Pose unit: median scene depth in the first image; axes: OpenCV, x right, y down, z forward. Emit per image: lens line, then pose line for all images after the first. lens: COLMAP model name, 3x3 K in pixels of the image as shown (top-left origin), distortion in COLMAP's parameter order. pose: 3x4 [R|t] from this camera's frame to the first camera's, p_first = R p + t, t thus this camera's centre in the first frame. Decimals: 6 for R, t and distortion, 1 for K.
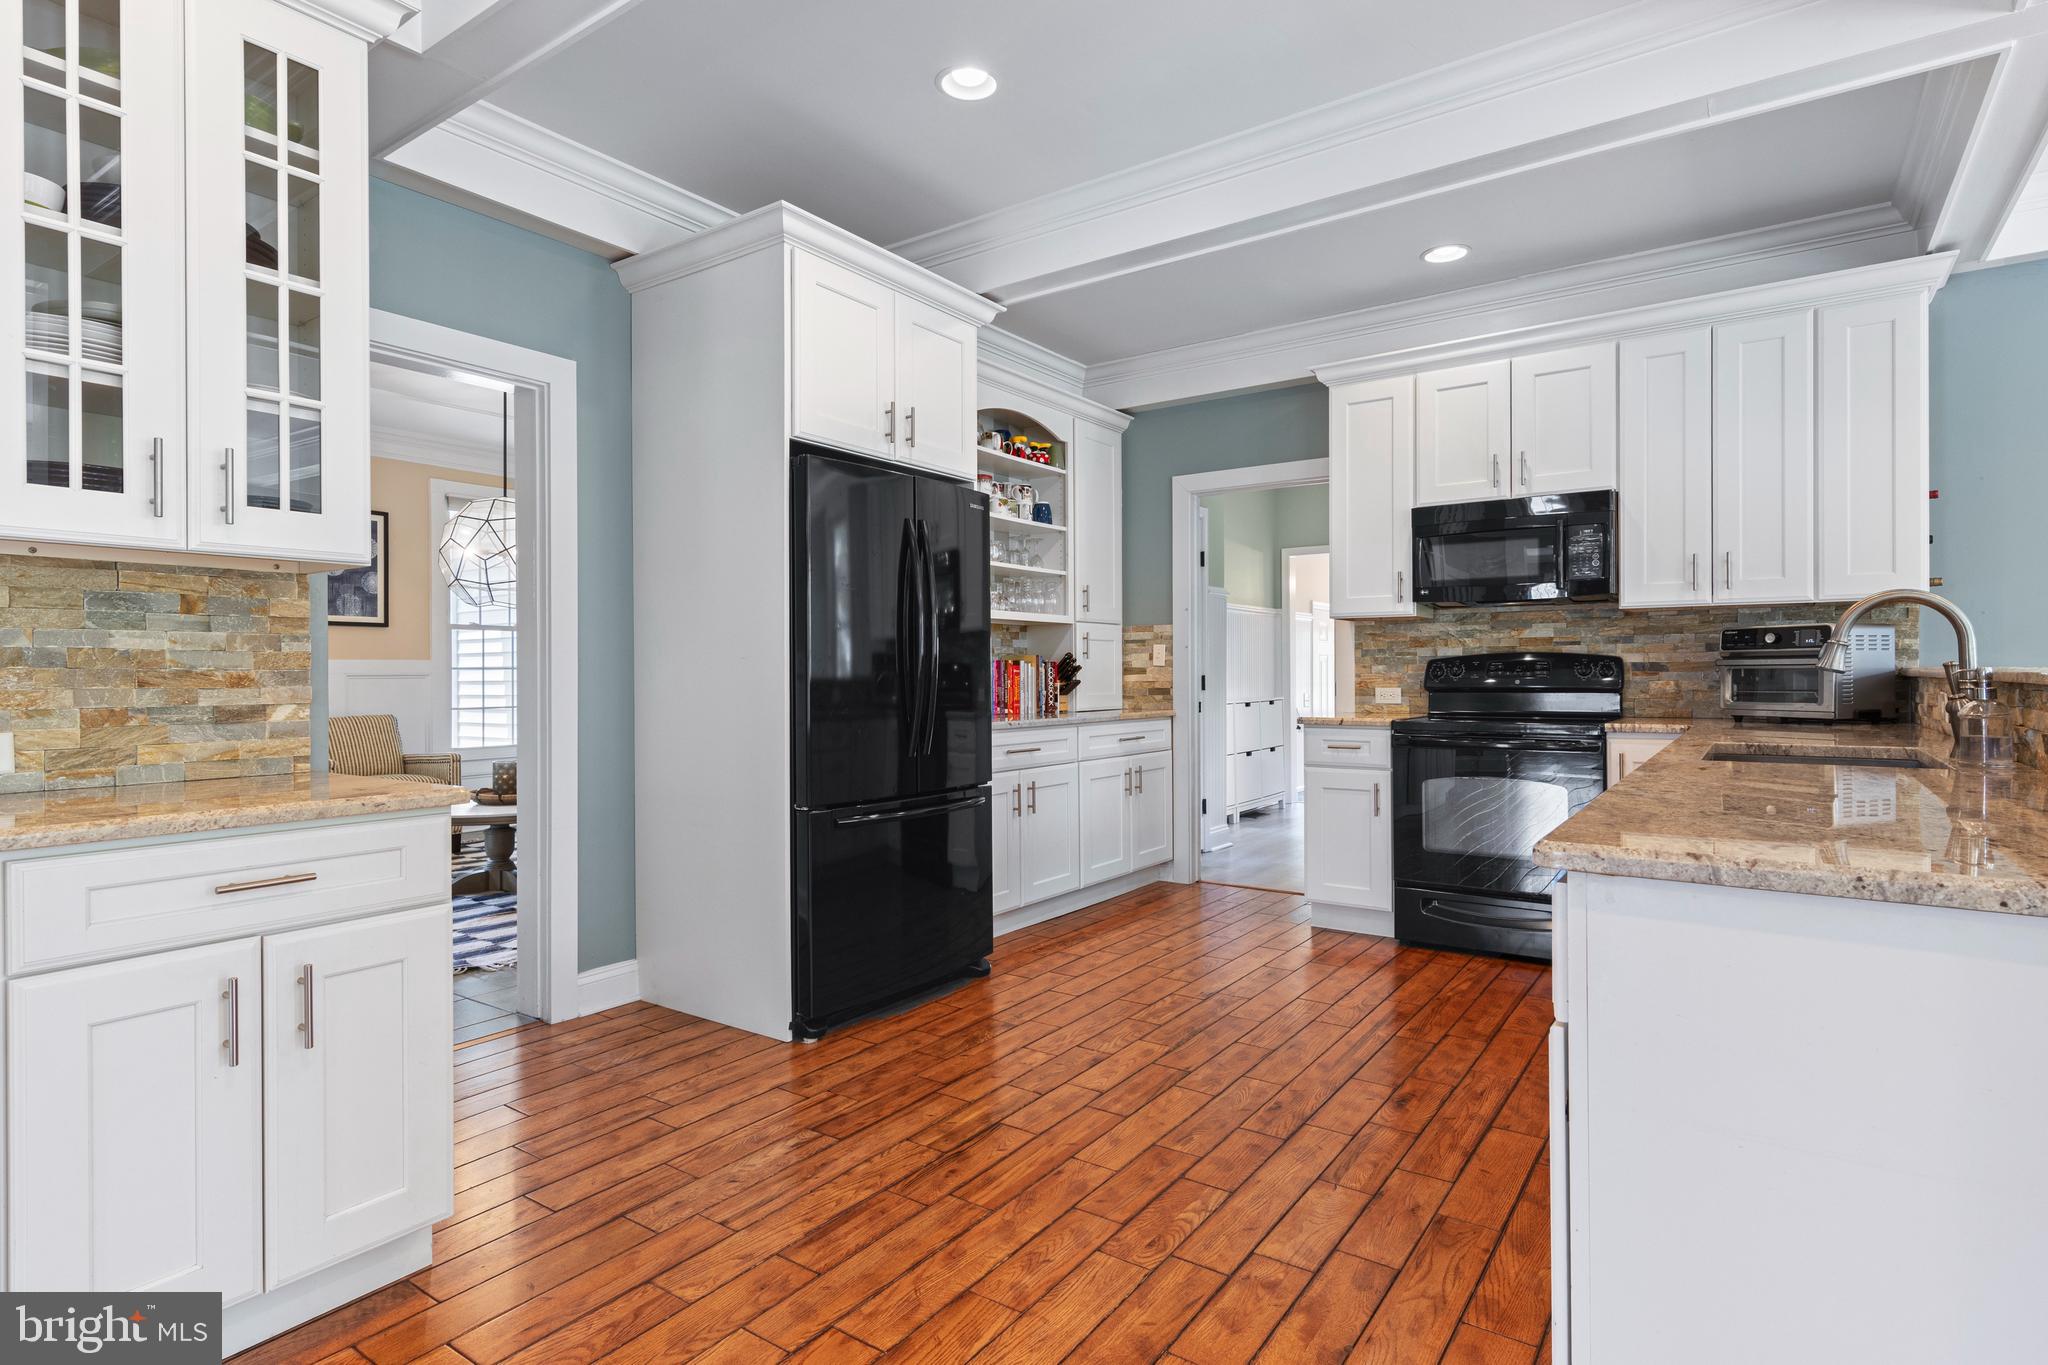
lens RADIAL K [[1053.0, 0, 1028.1], [0, 1053.0, 674.1], [0, 0, 1]] dist [0.006298, -0.000657]
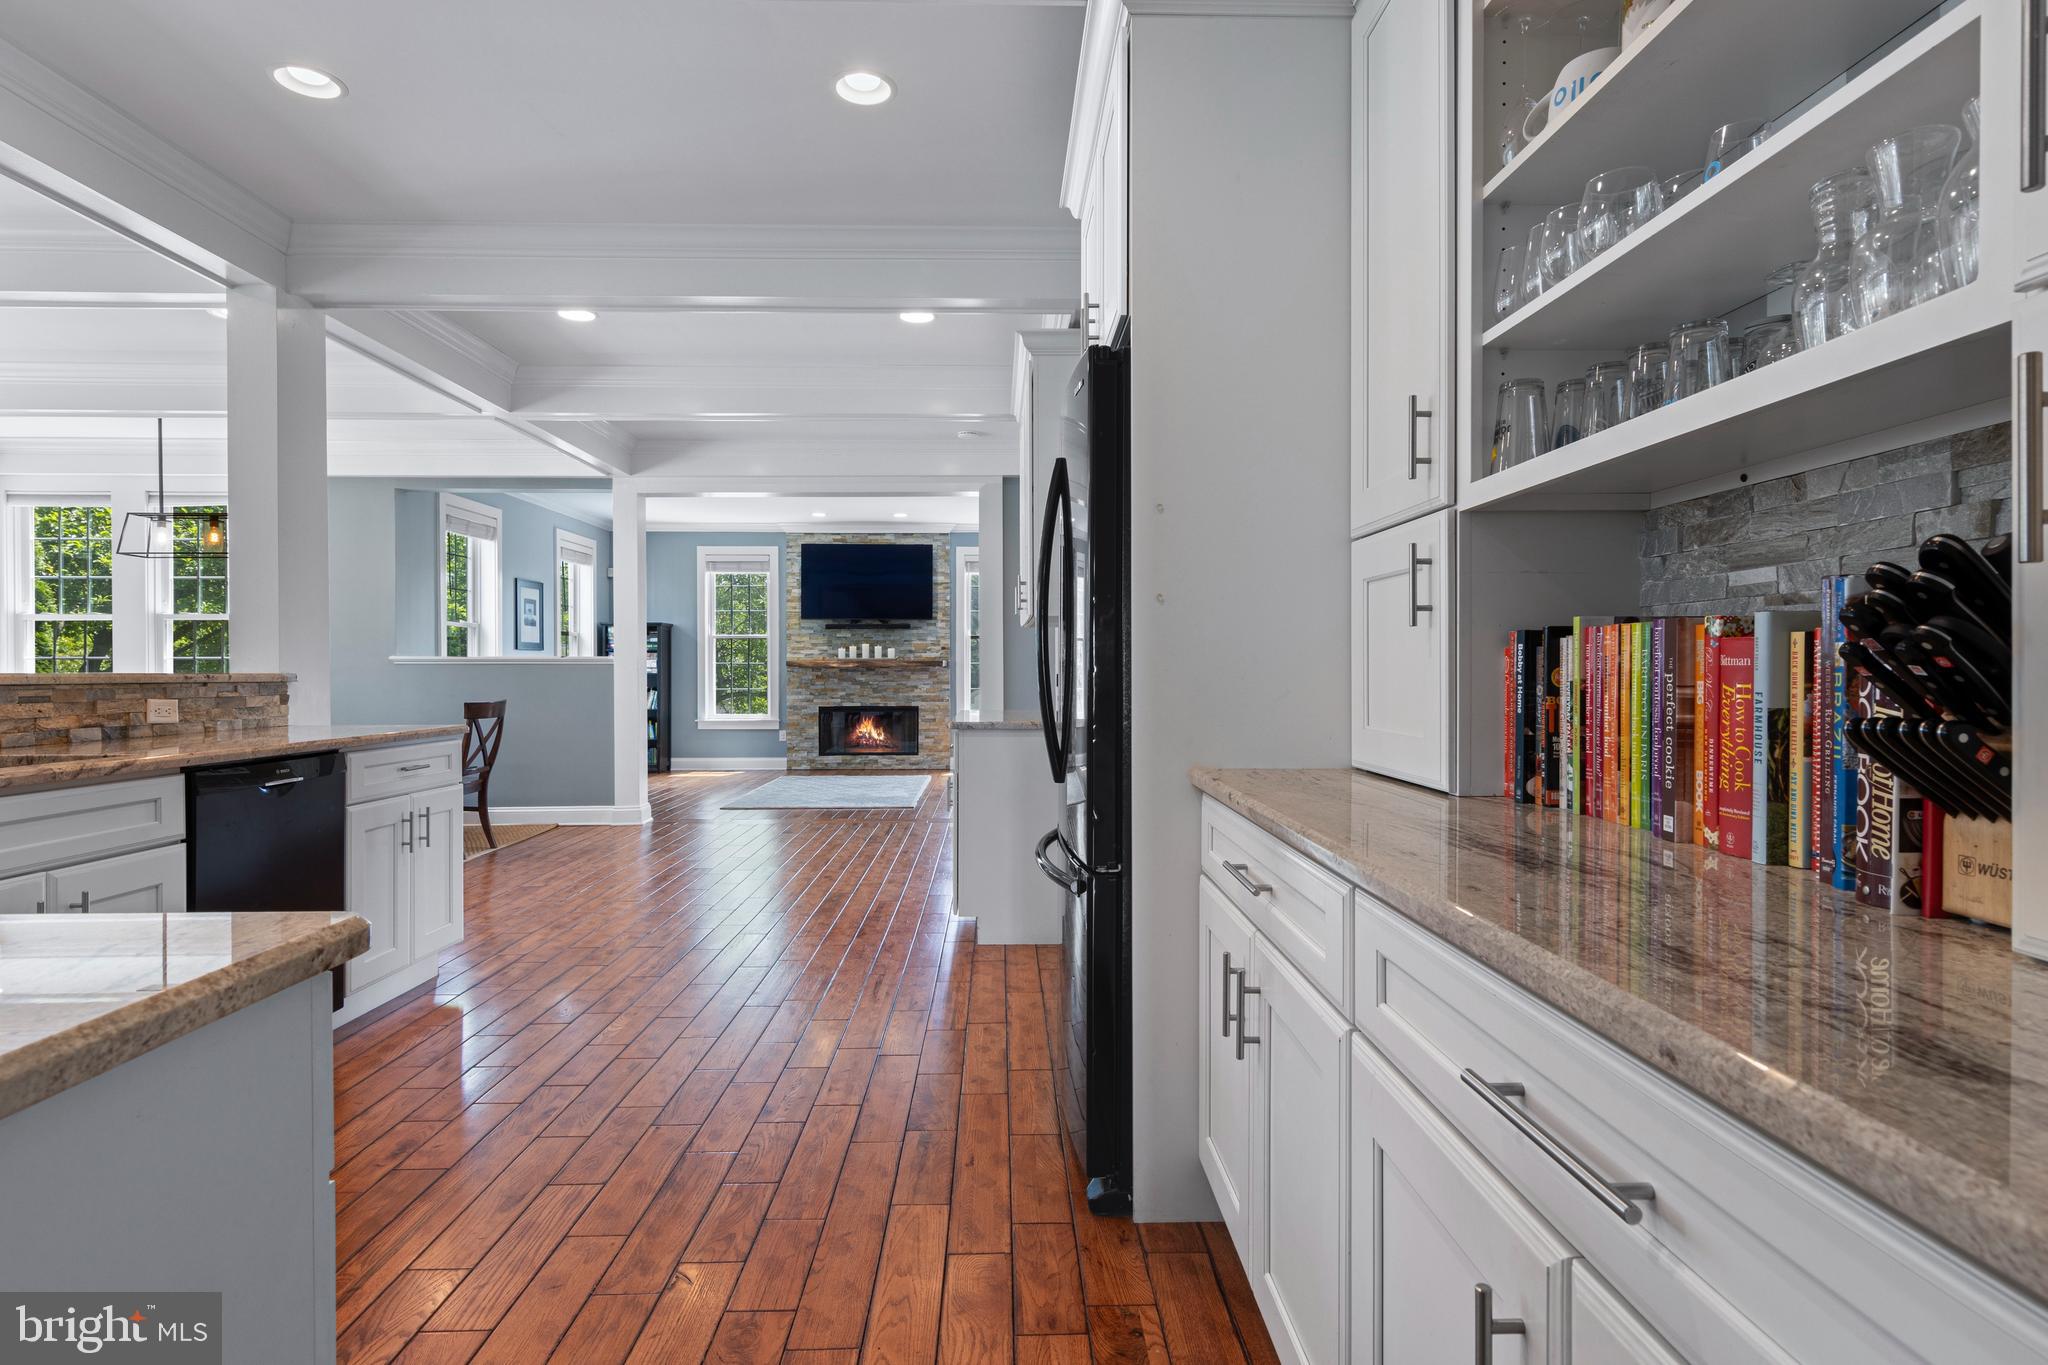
lens RADIAL K [[1044.2, 0, 1025.7], [0, 1044.2, 677.5], [0, 0, 1]] dist [0.010587, -0.001632]
pose [[-0.802269, 0.011240, -0.596856, 0.330389], [0.005461, 0.999919, 0.011491, -0.004644], [0.596937, 0.005959, -0.802266, 1.476939]]
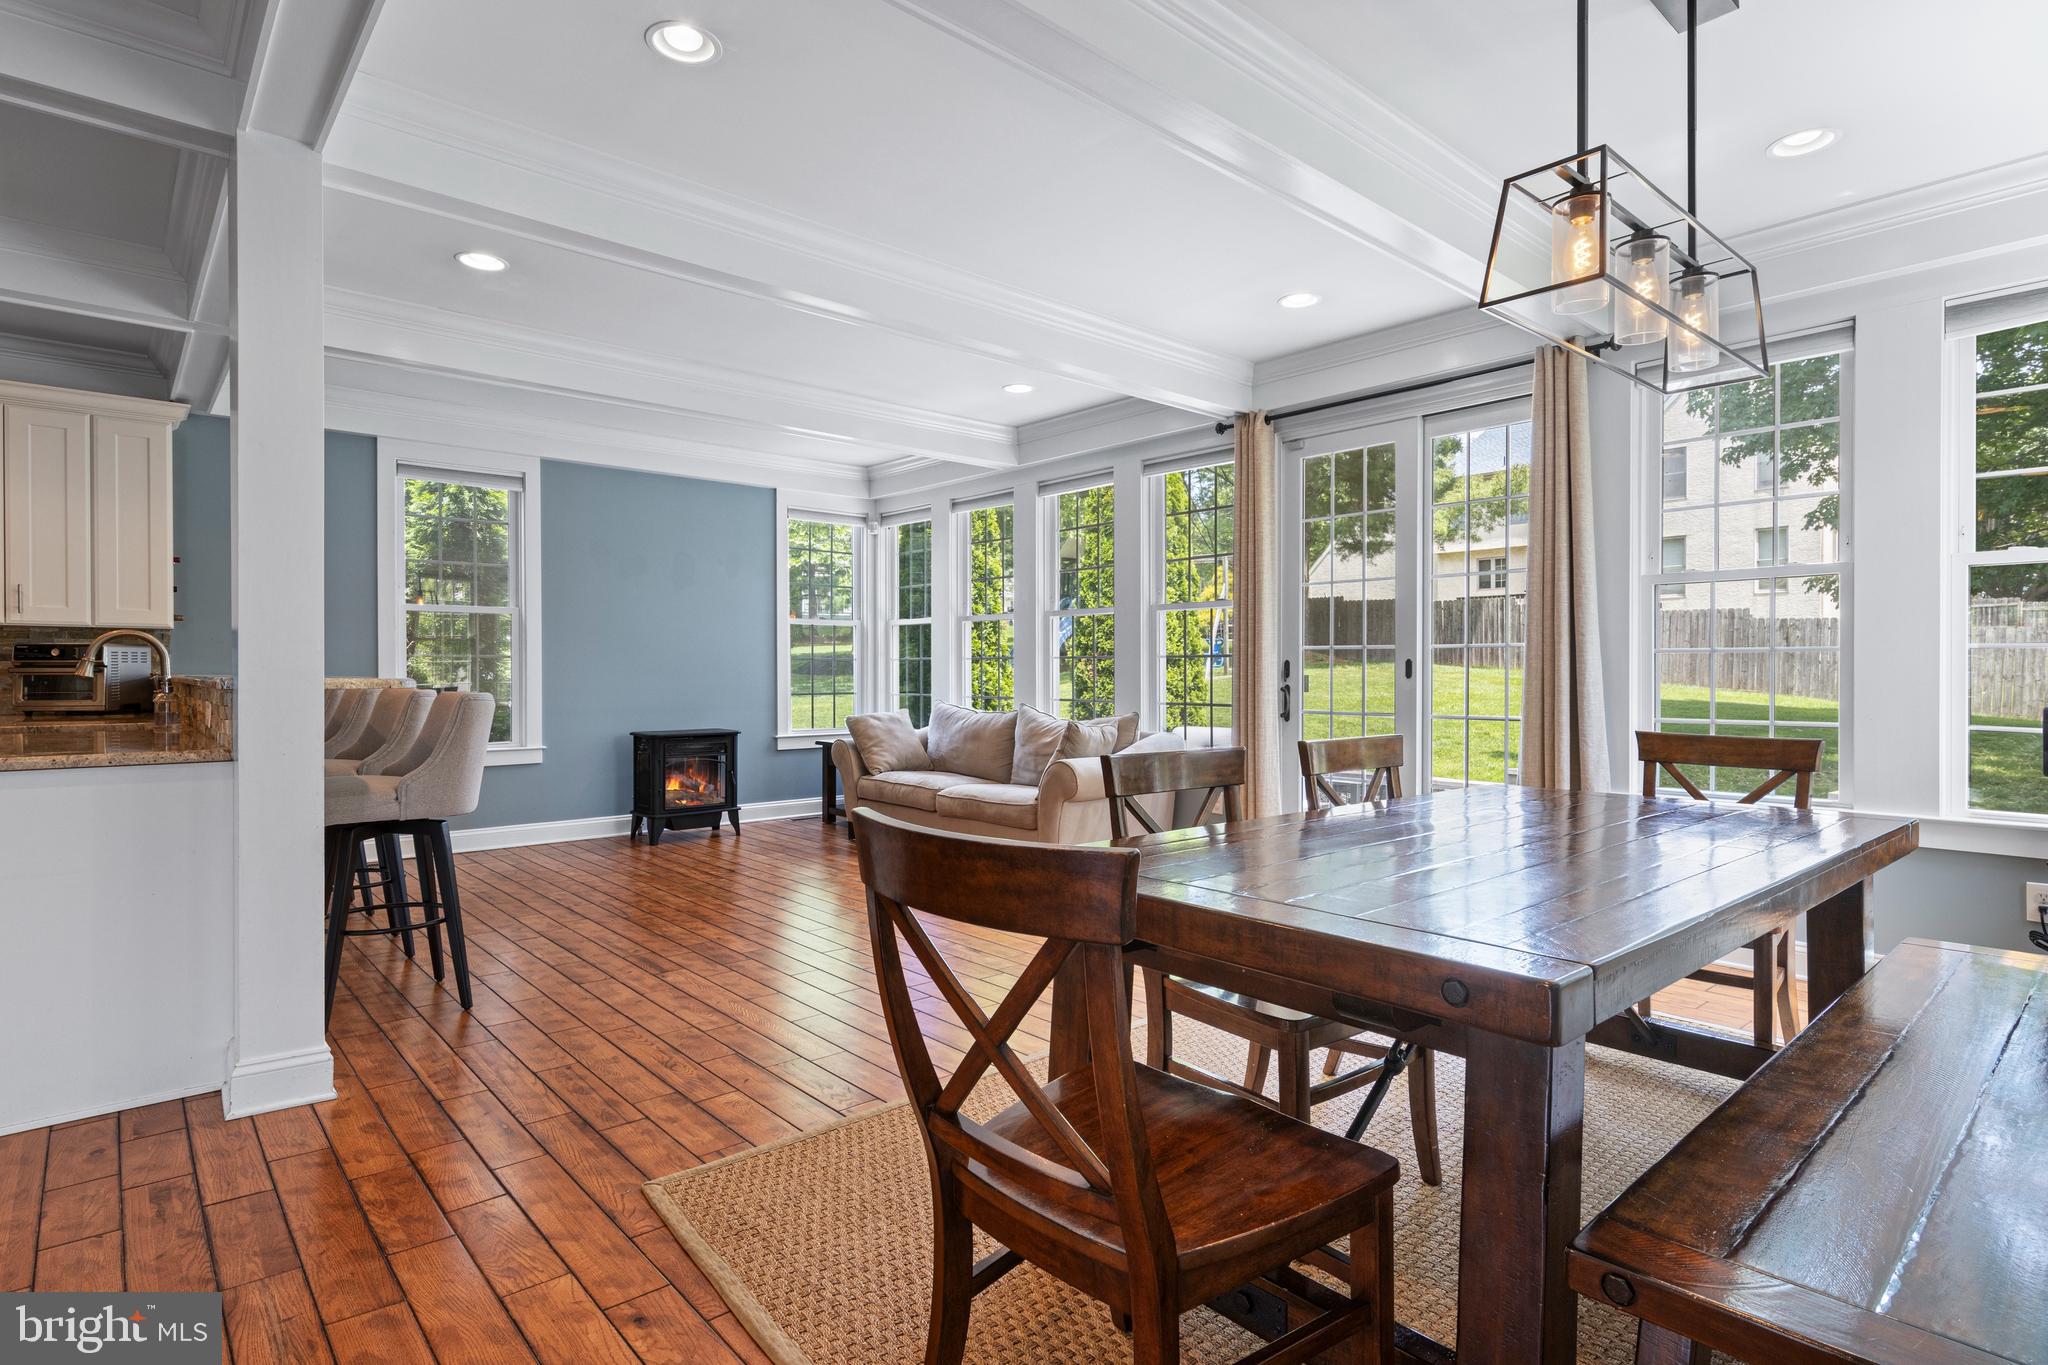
lens RADIAL K [[1044.2, 0, 1025.7], [0, 1044.2, 677.5], [0, 0, 1]] dist [0.010587, -0.001632]
pose [[0.234170, 0.000460, 0.972196, -0.306841], [0.000647, 1.000000, -0.000629, -0.000400], [-0.972195, 0.000776, 0.234170, -0.508625]]
